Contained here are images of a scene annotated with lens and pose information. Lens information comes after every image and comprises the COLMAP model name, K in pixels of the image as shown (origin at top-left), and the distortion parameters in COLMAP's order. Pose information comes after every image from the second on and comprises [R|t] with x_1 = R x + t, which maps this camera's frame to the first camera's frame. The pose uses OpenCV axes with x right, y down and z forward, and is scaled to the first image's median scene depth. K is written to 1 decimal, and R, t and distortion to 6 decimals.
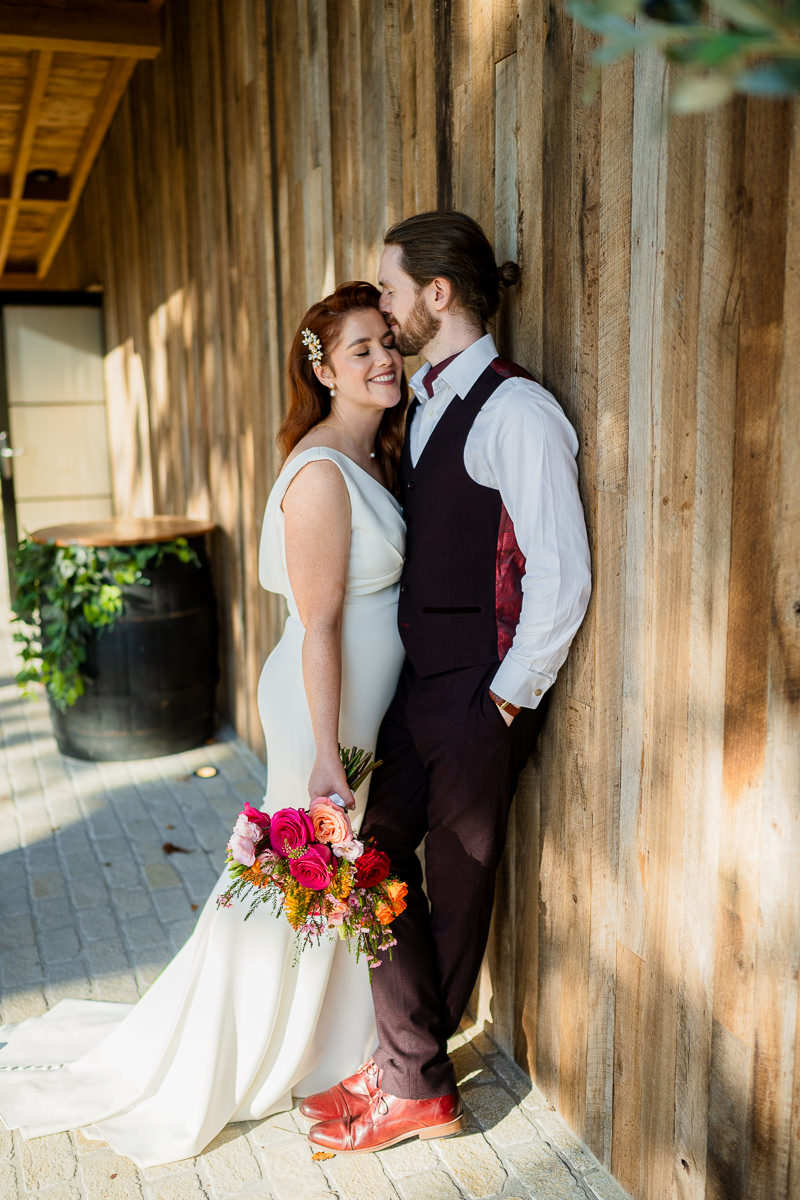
lens RADIAL K [[1180.3, 0, 400.0], [0, 1180.3, 600.0], [0, 0, 1]] dist [-0.000529, 0.009509]
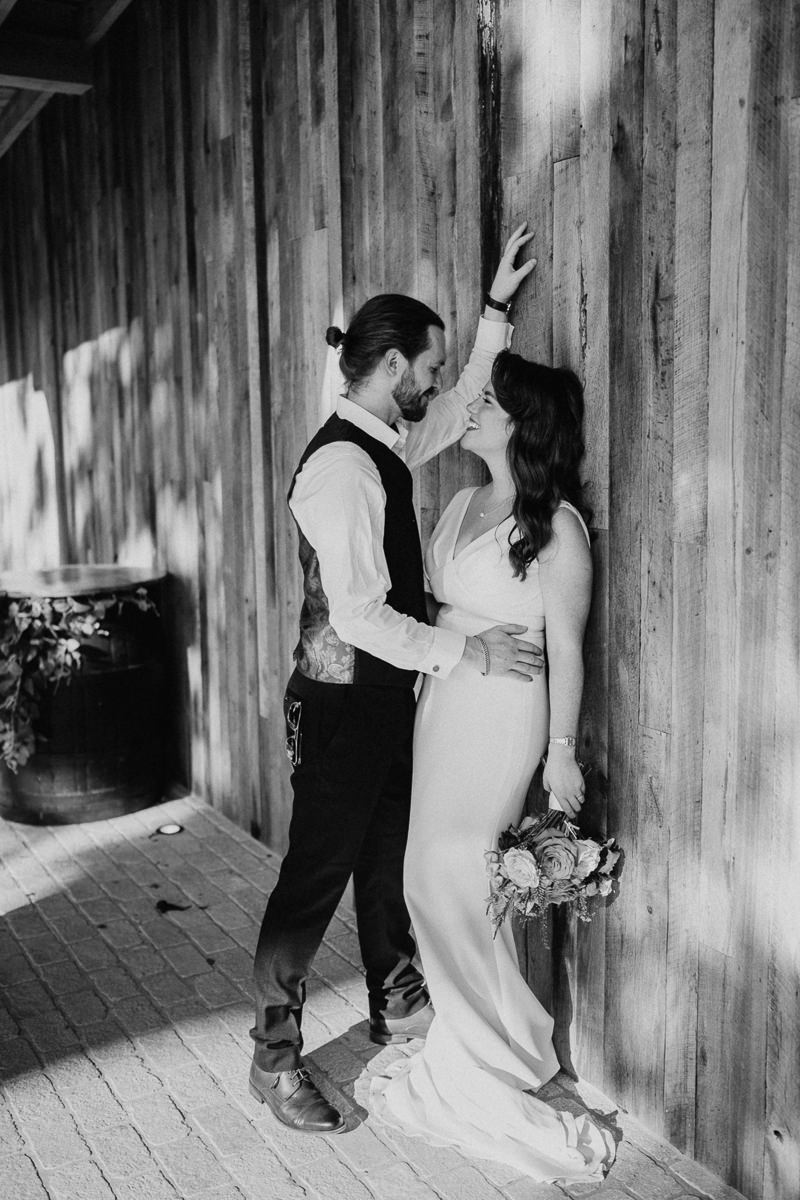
lens RADIAL K [[1280.1, 0, 455.0], [0, 1280.1, 569.8], [0, 0, 1]] dist [-0.000570, 0.011545]
pose [[0.983867, -0.015458, 0.178233, -0.246570], [0.025911, 0.998068, -0.056468, -0.001000], [-0.177016, 0.060175, 0.982367, -0.165920]]
